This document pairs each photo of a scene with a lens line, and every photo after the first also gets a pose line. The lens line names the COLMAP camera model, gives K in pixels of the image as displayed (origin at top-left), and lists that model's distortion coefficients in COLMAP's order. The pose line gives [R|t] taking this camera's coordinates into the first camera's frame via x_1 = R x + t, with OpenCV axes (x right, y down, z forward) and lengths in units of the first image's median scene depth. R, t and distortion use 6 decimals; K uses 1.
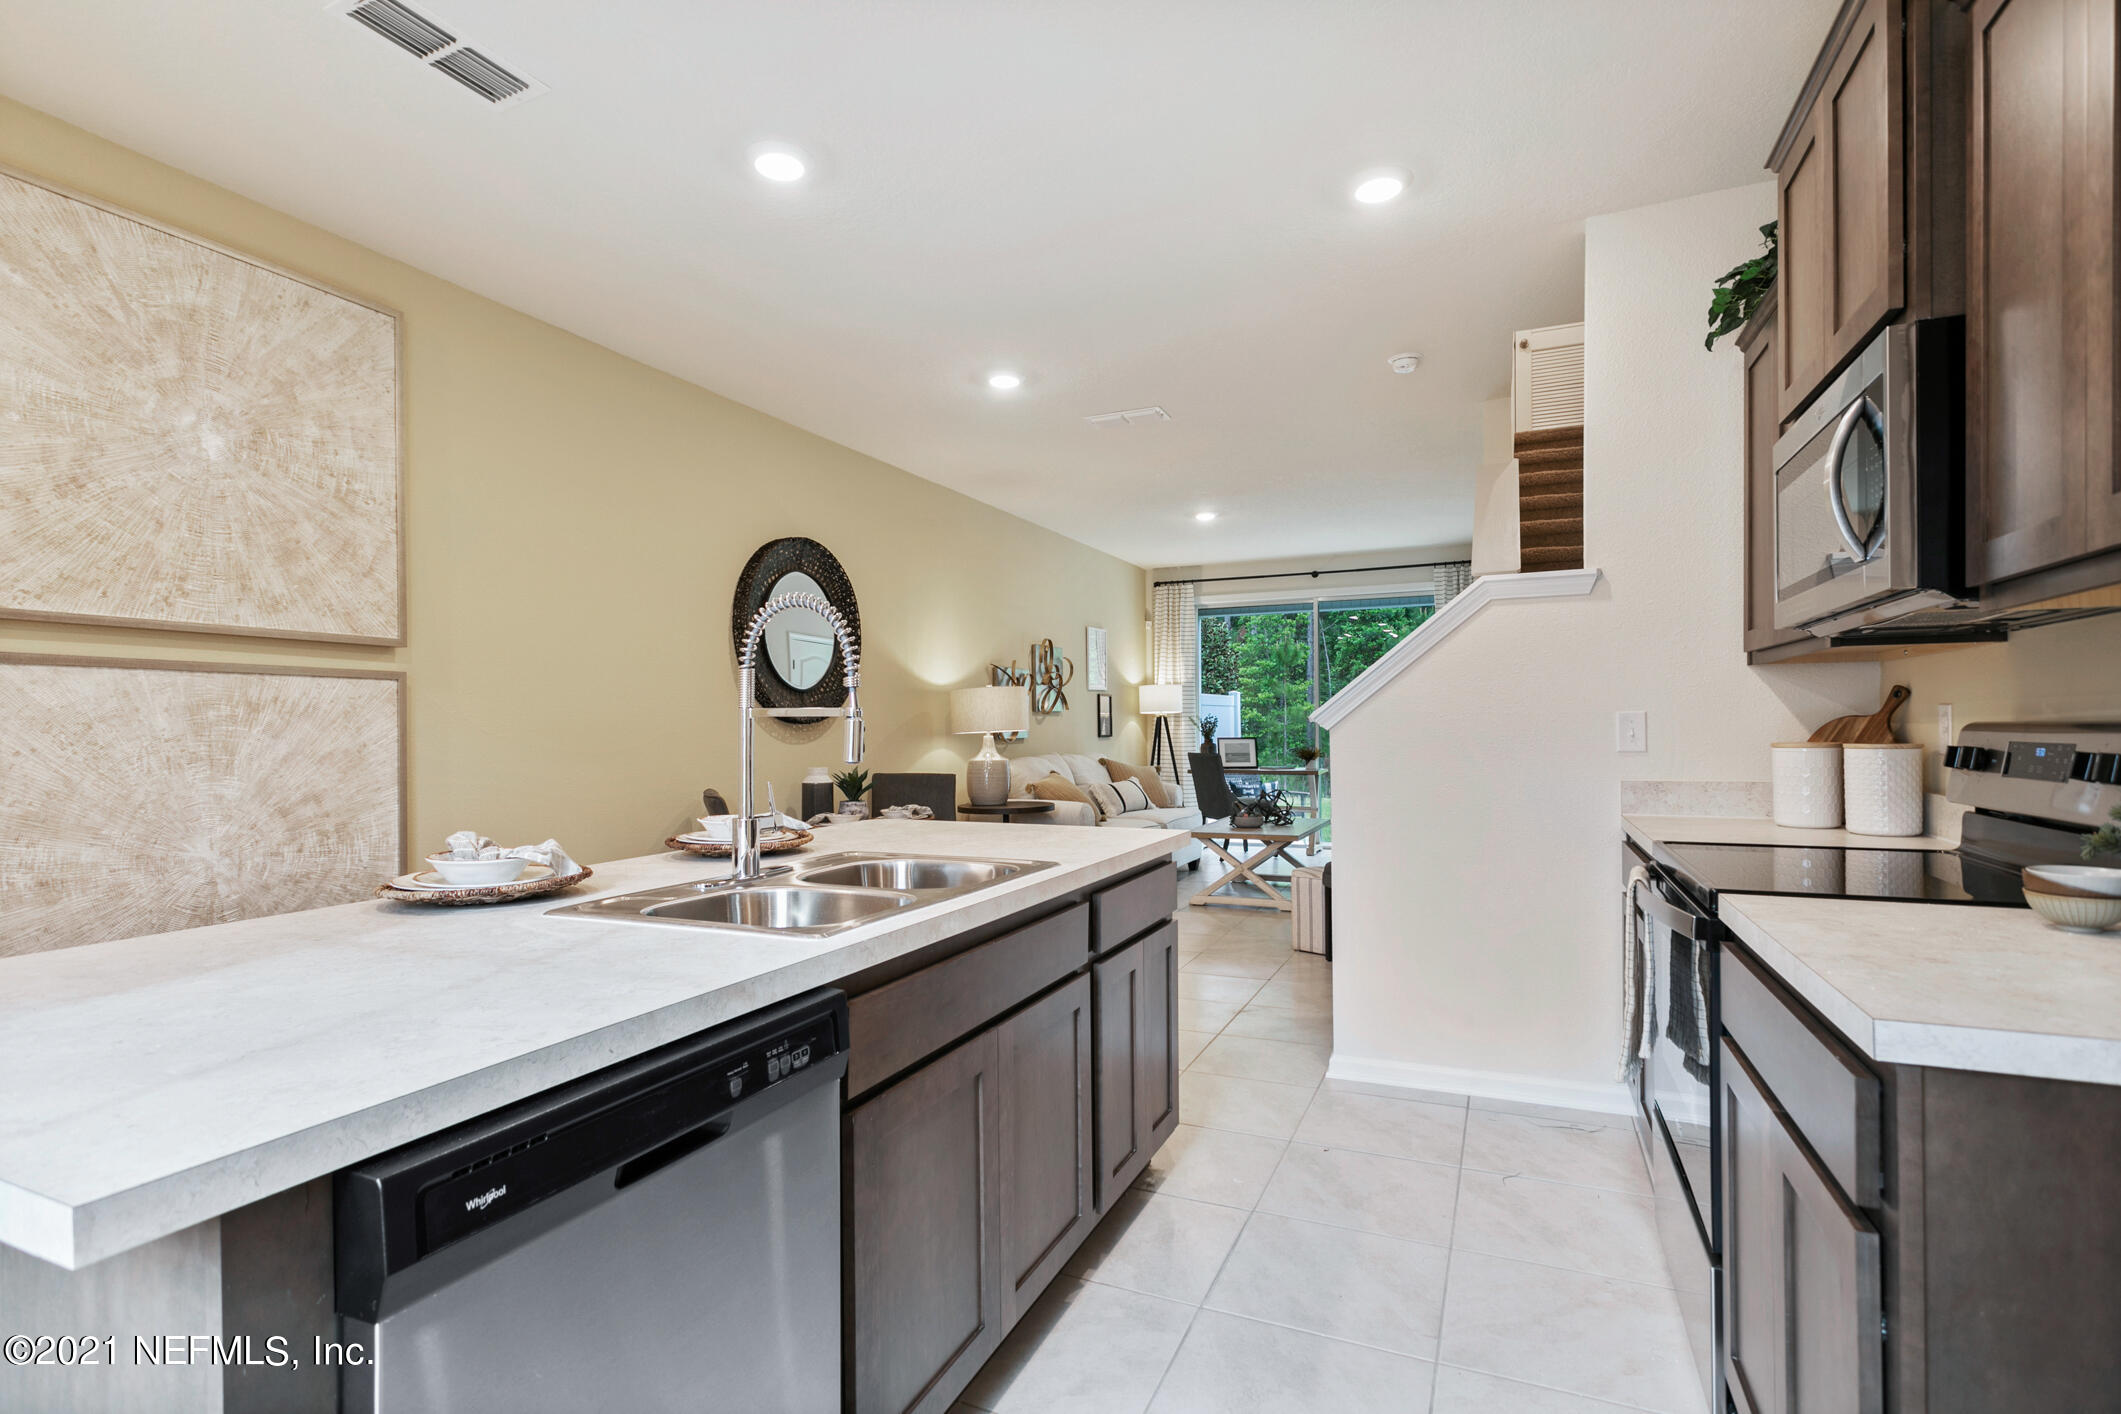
lens RADIAL K [[1024.5, 0, 1056.9], [0, 1024.5, 732.4], [0, 0, 1]] dist [-0.002660, -0.000018]
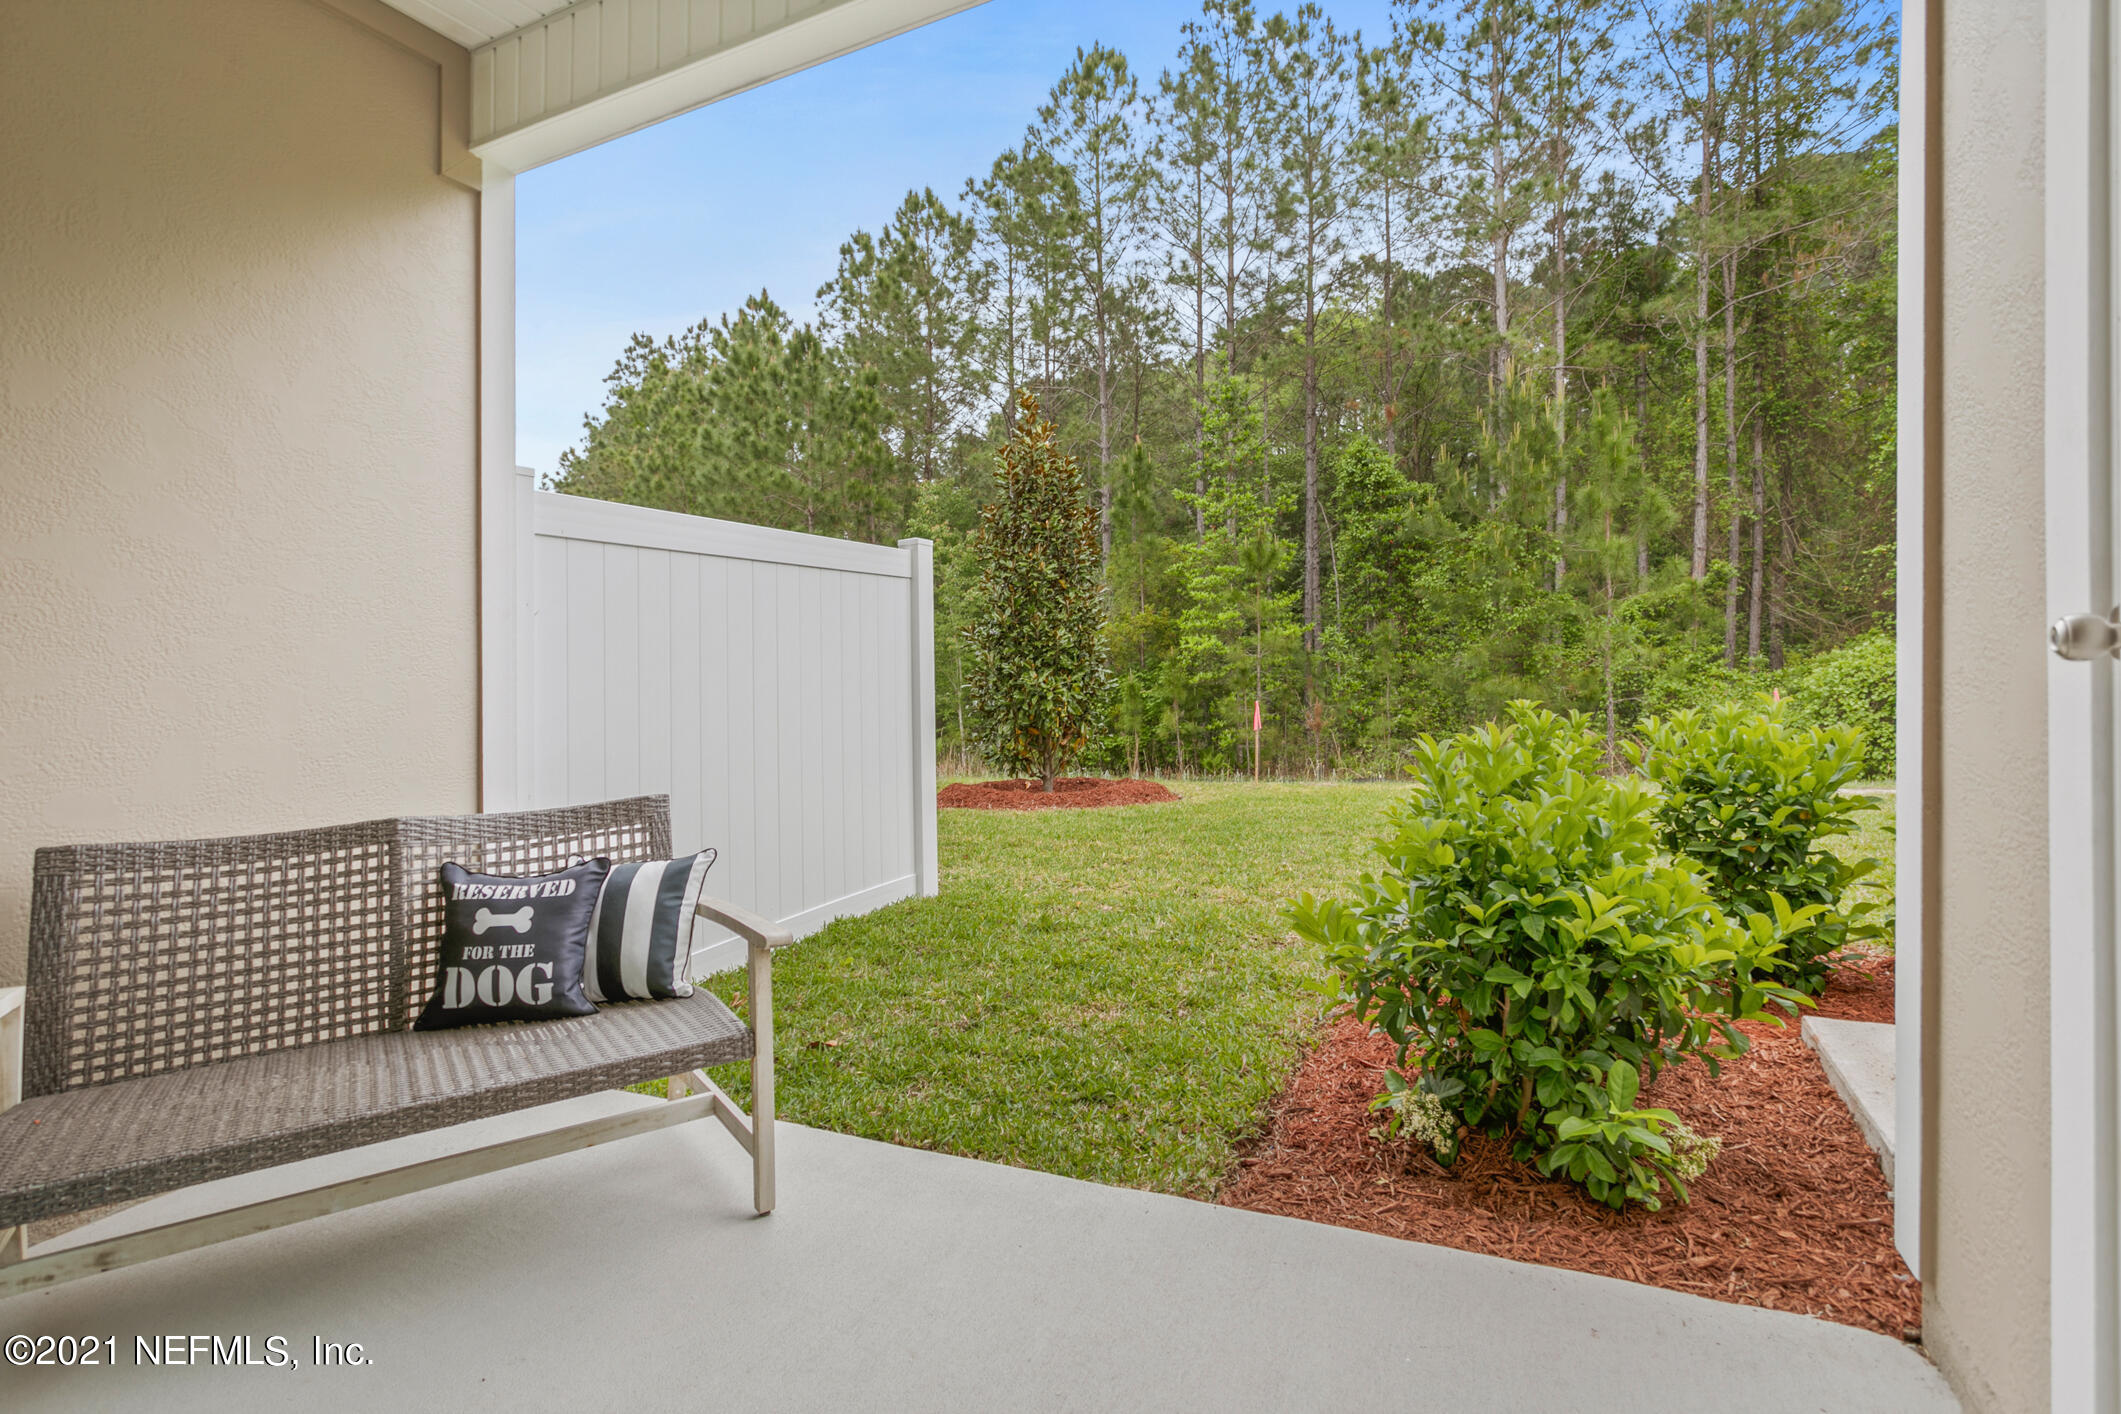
lens RADIAL K [[1052.3, 0, 1060.5], [0, 1052.3, 707.0], [0, 0, 1]] dist [0.024460, 0.000159]
pose [[0.999206, -0.028007, -0.028321, 0.357819], [0.028635, 0.999347, 0.022017, 0.019370], [0.027686, -0.022811, 0.999356, 0.963024]]
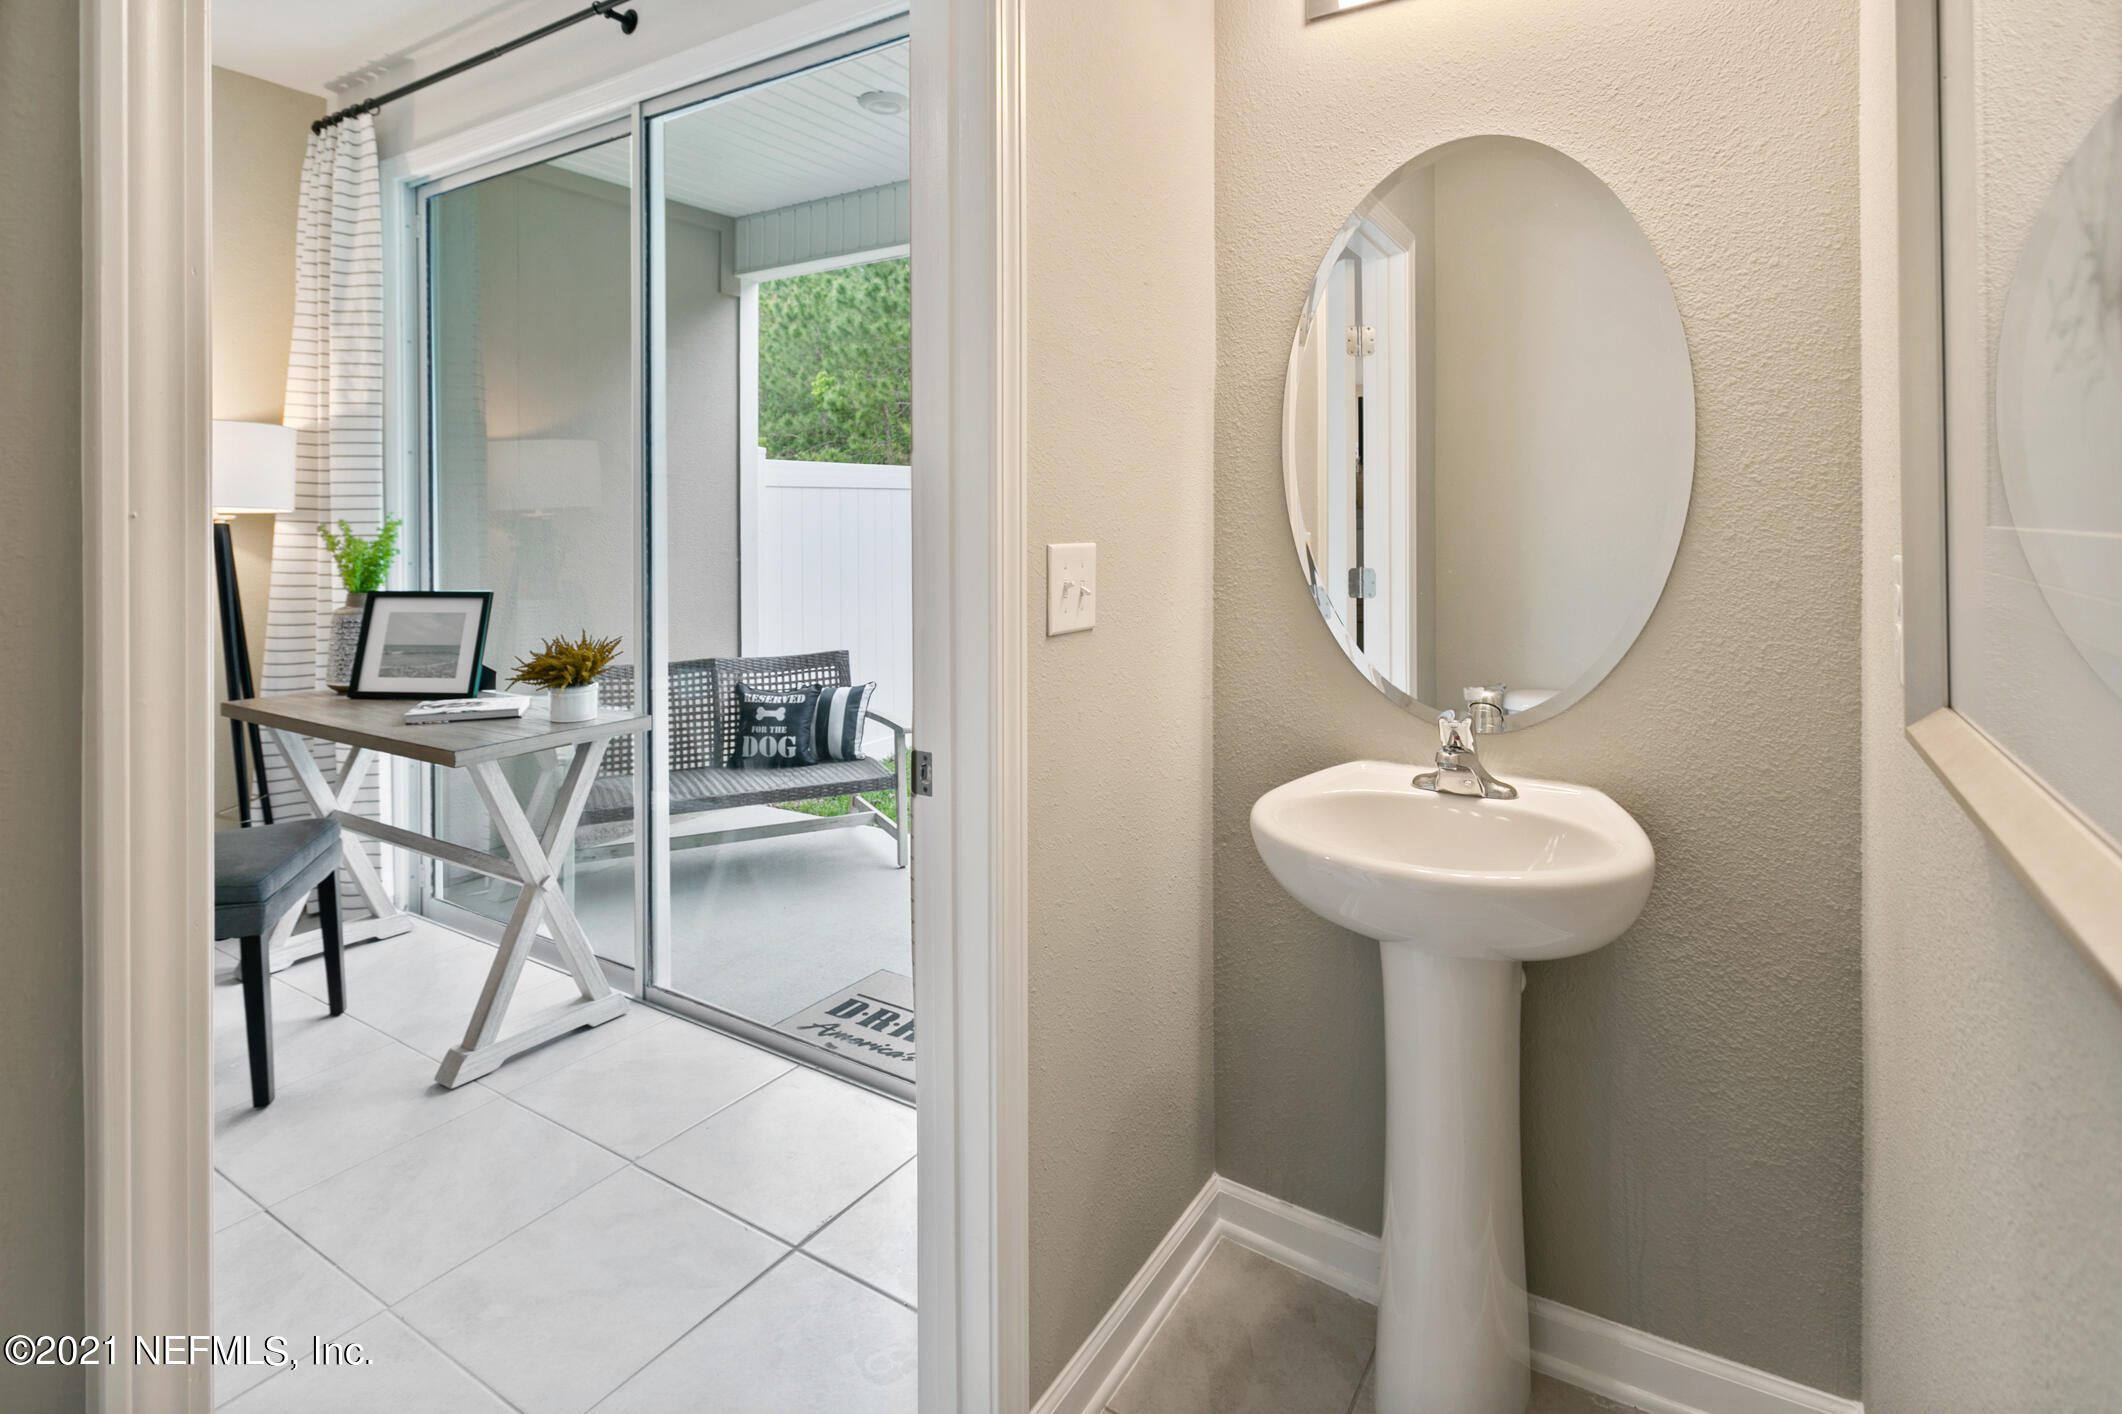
lens RADIAL K [[1017.8, 0, 1067.5], [0, 1017.8, 773.0], [0, 0, 1]] dist [0.026505, 0.000001]
pose [[0.990484, 0.032239, -0.133800, 0.413514], [-0.000104, 0.972352, 0.233520, -0.009928], [0.137629, -0.231284, 0.963102, 0.779073]]
